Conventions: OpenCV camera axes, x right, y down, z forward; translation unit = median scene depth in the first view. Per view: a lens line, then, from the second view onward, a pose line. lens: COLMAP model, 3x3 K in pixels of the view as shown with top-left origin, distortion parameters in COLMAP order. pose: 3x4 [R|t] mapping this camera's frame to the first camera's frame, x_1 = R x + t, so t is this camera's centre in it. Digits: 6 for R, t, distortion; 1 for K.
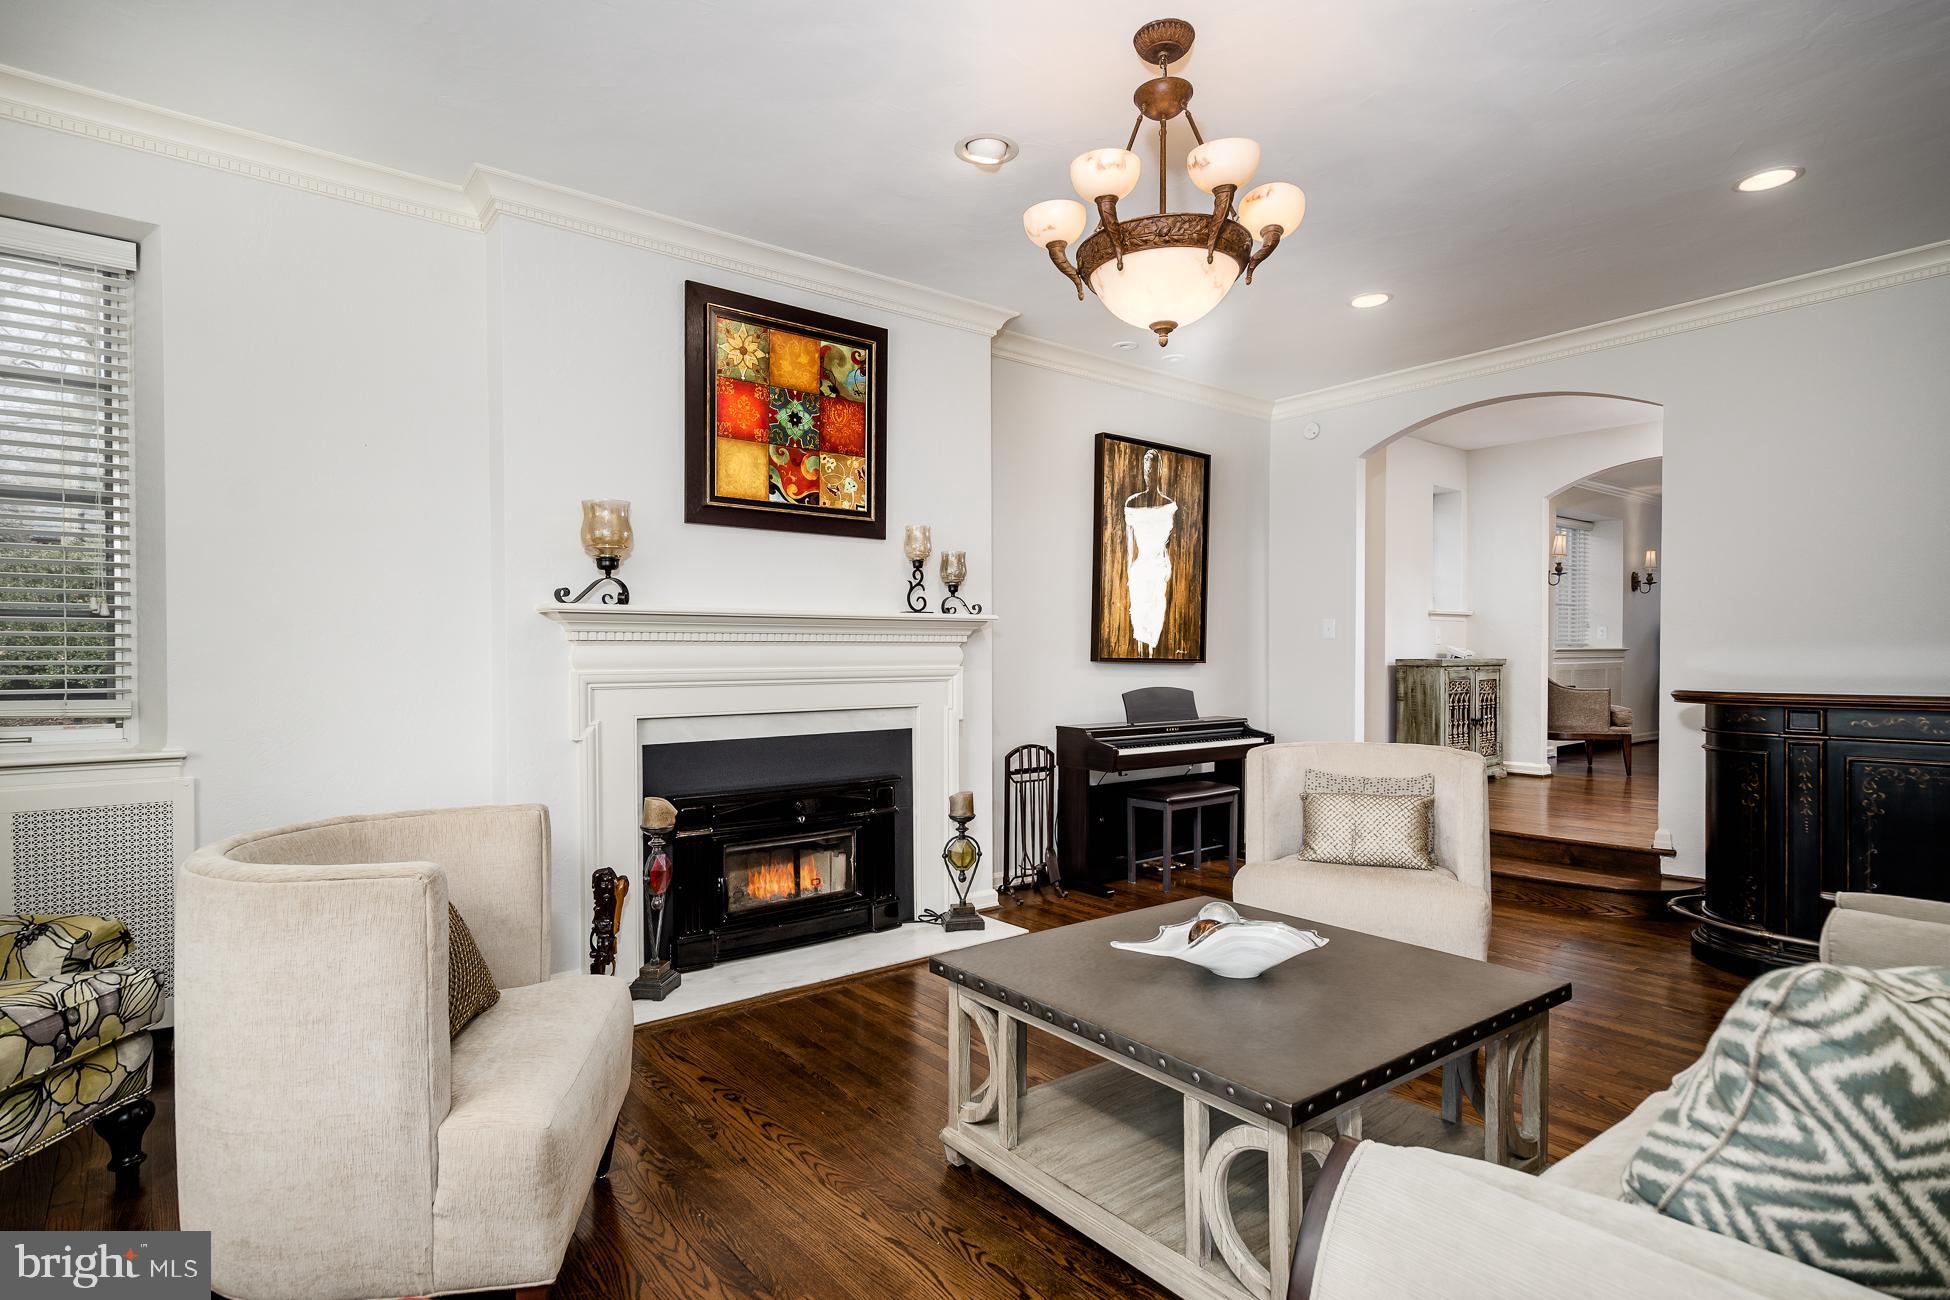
lens RADIAL K [[996.4, 0, 969.4], [0, 996.4, 663.7], [0, 0, 1]] dist [-0.000815, -0.001090]
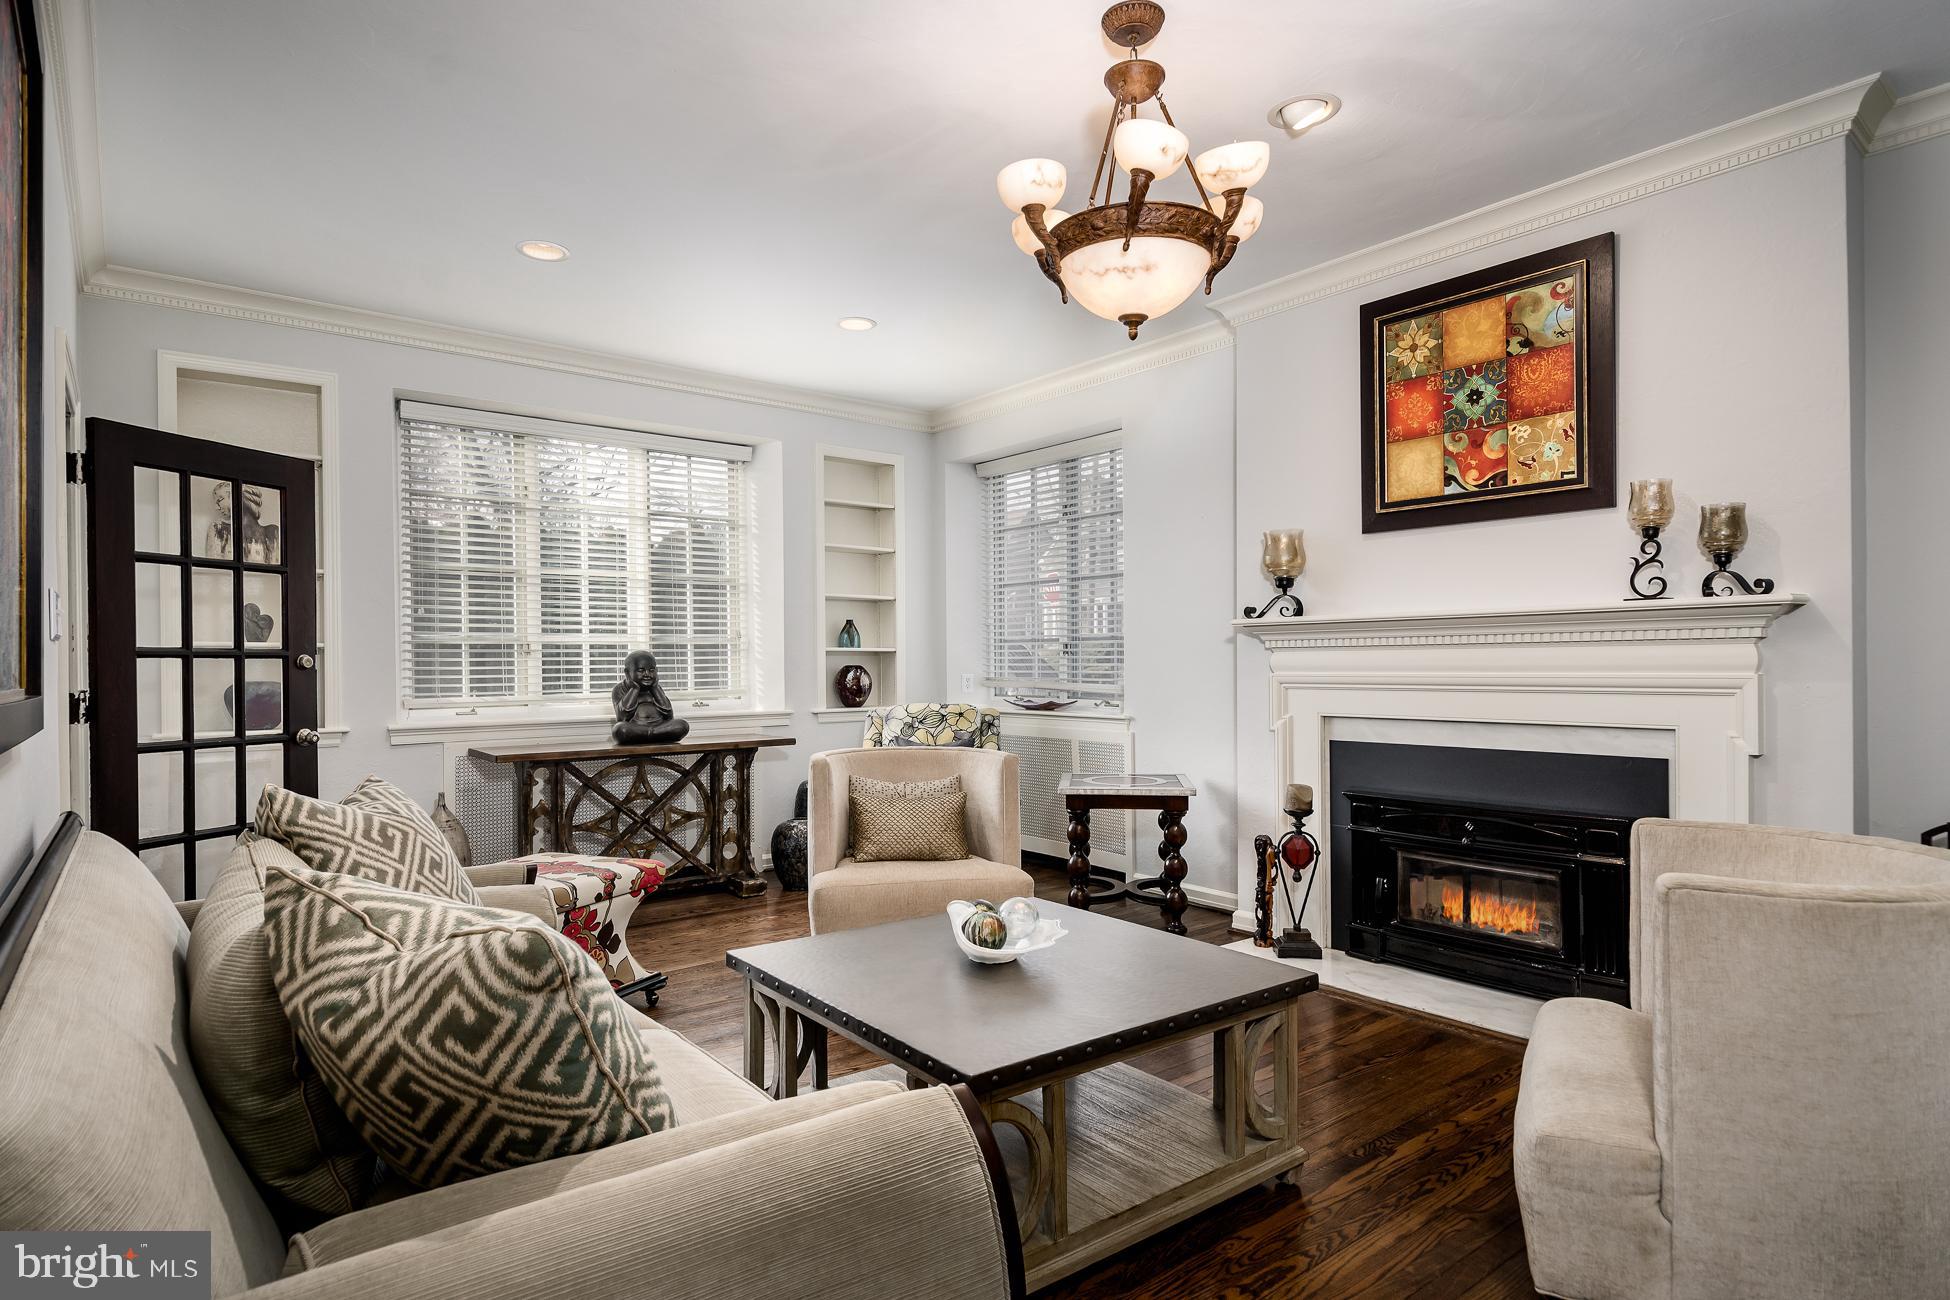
lens RADIAL K [[1049.9, 0, 974.2], [0, 1049.9, 660.2], [0, 0, 1]] dist [0.001963, 0.000685]
pose [[-0.002633, 0.001478, -0.999995, 0.826377], [0.000186, 0.999999, 0.001478, -0.009311], [0.999997, -0.000182, -0.002633, 0.586145]]
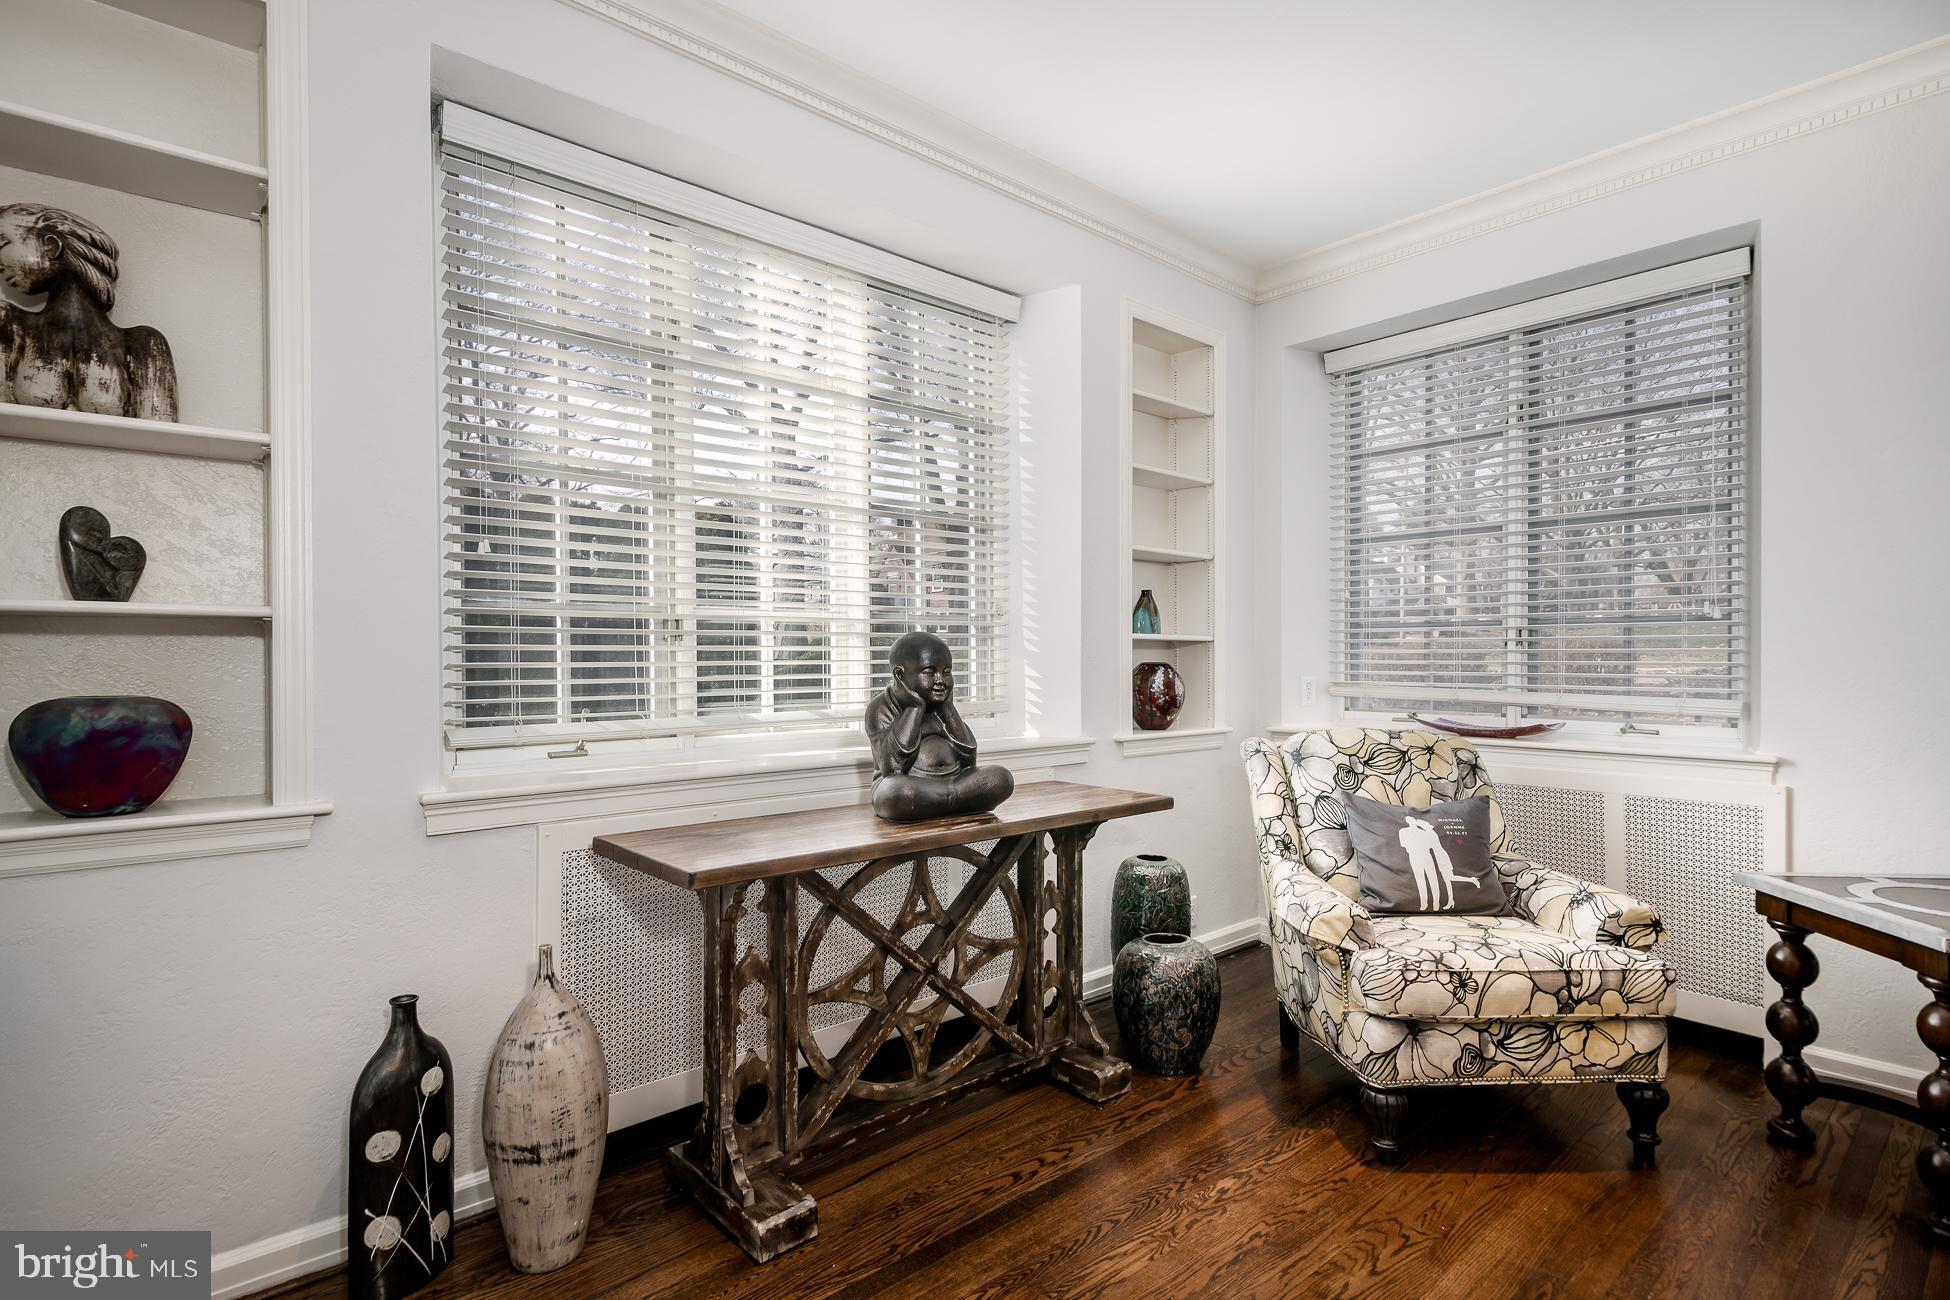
lens RADIAL K [[981.2, 0, 966.5], [0, 981.2, 656.4], [0, 0, 1]] dist [0.011785, 0.000023]
pose [[0.056264, 0.003047, -0.998411, 0.098595], [-0.005844, 0.999979, 0.002723, -0.005937], [0.998399, 0.005681, 0.056281, 0.133475]]
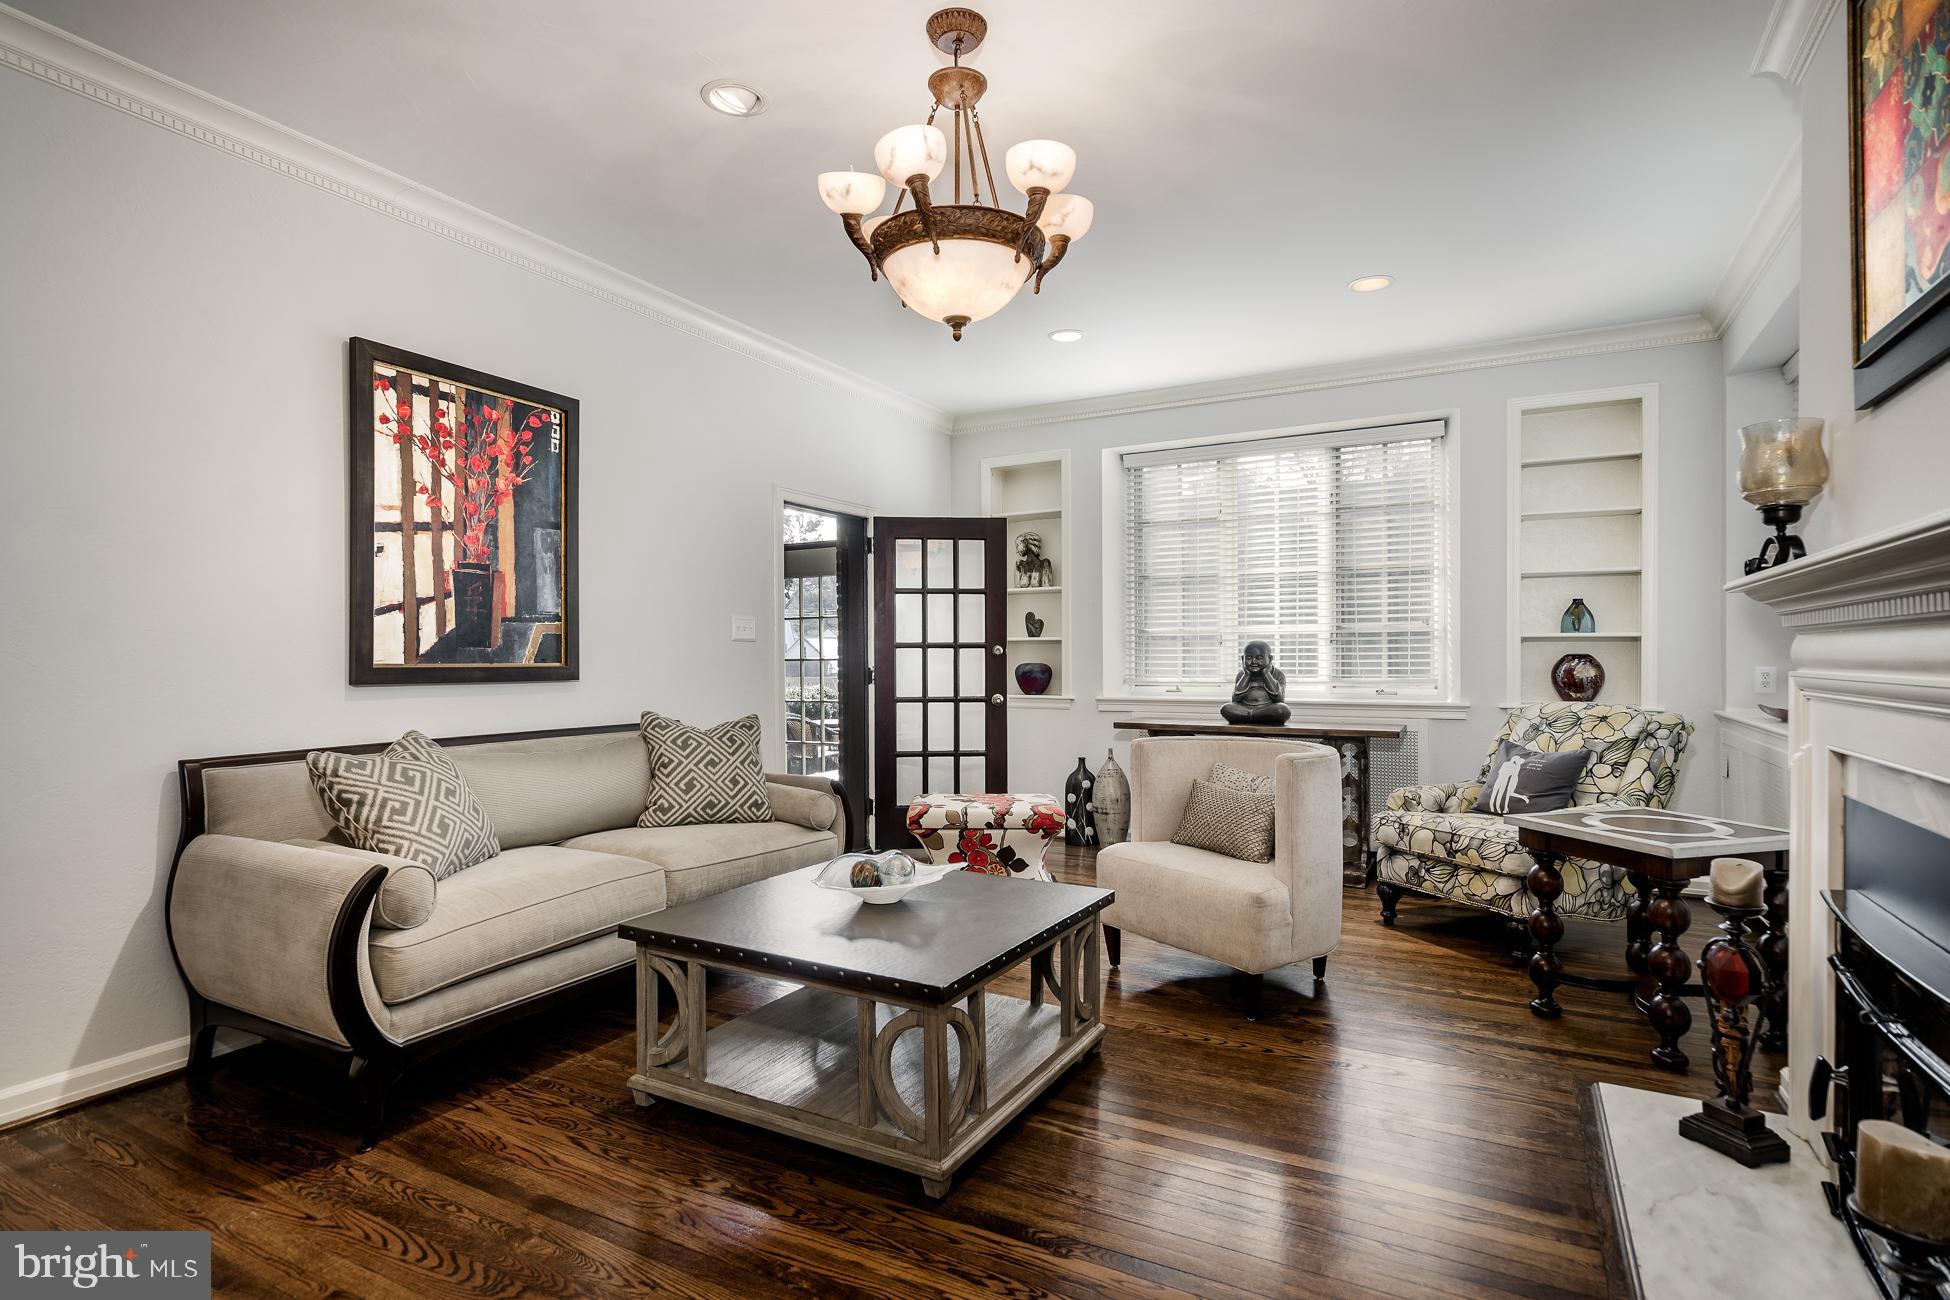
lens RADIAL K [[979.3, 0, 968.5], [0, 979.3, 687.1], [0, 0, 1]] dist [0.001615, -0.000169]
pose [[-0.919900, 0.020906, -0.391594, 0.387769], [0.005600, 0.999177, 0.040186, -0.011042], [0.392112, 0.034774, -0.919260, 1.299655]]
